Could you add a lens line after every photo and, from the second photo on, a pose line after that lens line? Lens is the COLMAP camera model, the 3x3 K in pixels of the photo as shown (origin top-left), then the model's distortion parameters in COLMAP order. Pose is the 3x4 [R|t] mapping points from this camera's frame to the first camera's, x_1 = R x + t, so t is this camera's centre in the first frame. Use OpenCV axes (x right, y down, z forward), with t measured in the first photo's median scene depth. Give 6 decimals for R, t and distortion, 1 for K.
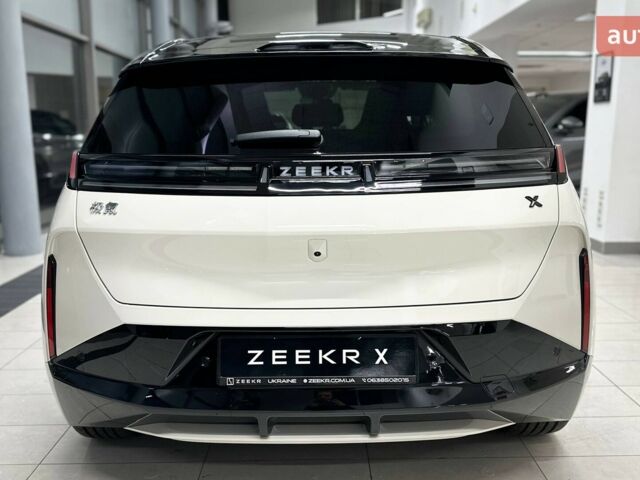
lens RADIAL K [[605.5, 0, 320.0], [0, 605.5, 240.0], [0, 0, 1]] dist [0.209637, -0.476550]
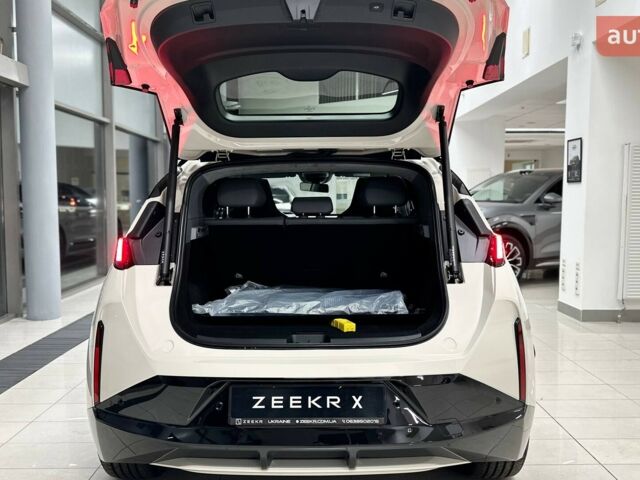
lens RADIAL K [[605.5, 0, 320.0], [0, 605.5, 240.0], [0, 0, 1]] dist [0.209637, -0.476550]
pose [[0.999975, 0.005104, -0.004897, 0.026211], [-0.005583, 0.994625, -0.103392, -0.013060], [0.004342, 0.103417, 0.994629, -0.299858]]
